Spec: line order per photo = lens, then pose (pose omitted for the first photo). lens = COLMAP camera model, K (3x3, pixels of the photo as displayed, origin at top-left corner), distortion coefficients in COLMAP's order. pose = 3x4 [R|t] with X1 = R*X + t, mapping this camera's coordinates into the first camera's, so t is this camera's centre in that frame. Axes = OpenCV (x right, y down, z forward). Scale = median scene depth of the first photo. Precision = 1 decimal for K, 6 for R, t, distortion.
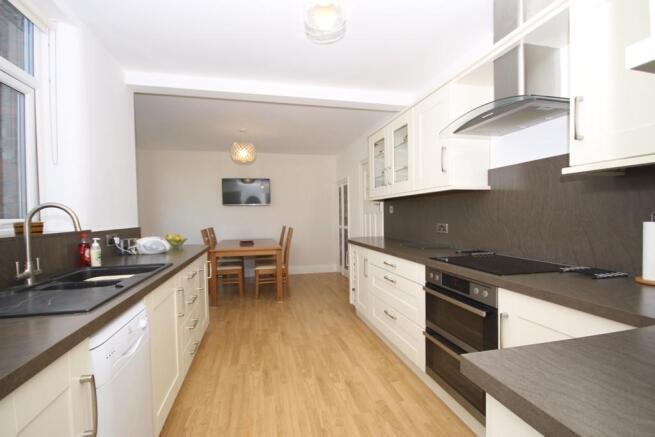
lens RADIAL K [[302.3, 0, 328.3], [0, 302.3, 219.3], [0, 0, 1]] dist [-0.000294, 0.000993]
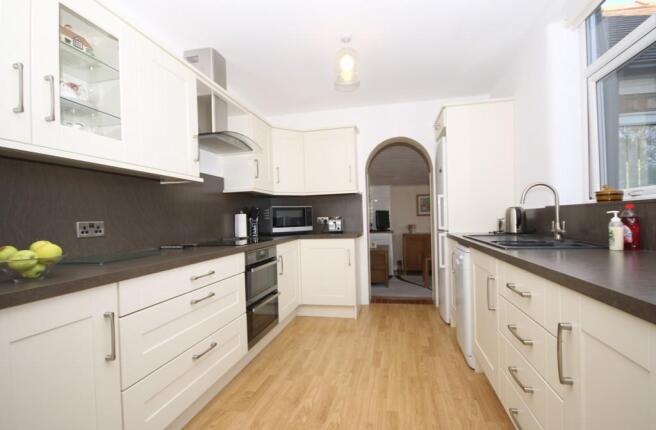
lens RADIAL K [[307.0, 0, 328.9], [0, 307.0, 216.7], [0, 0, 1]] dist [0.005521, -0.001702]
pose [[-0.899078, 0.042398, 0.435730, -0.439141], [0.048838, 0.998800, 0.003585, 0.036451], [-0.435055, 0.024504, -0.900070, 1.854642]]
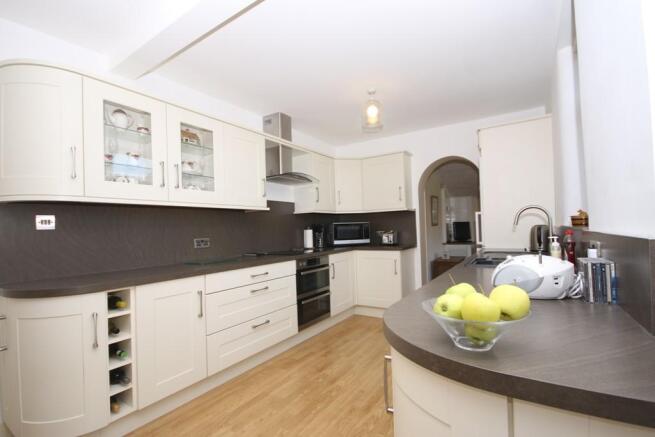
lens RADIAL K [[302.3, 0, 326.6], [0, 302.3, 219.7], [0, 0, 1]] dist [-0.000294, 0.000993]
pose [[-0.684597, 0.057614, 0.726641, -0.889160], [0.053067, 0.998166, -0.029145, 0.004957], [-0.726987, 0.018608, -0.686399, 1.913588]]
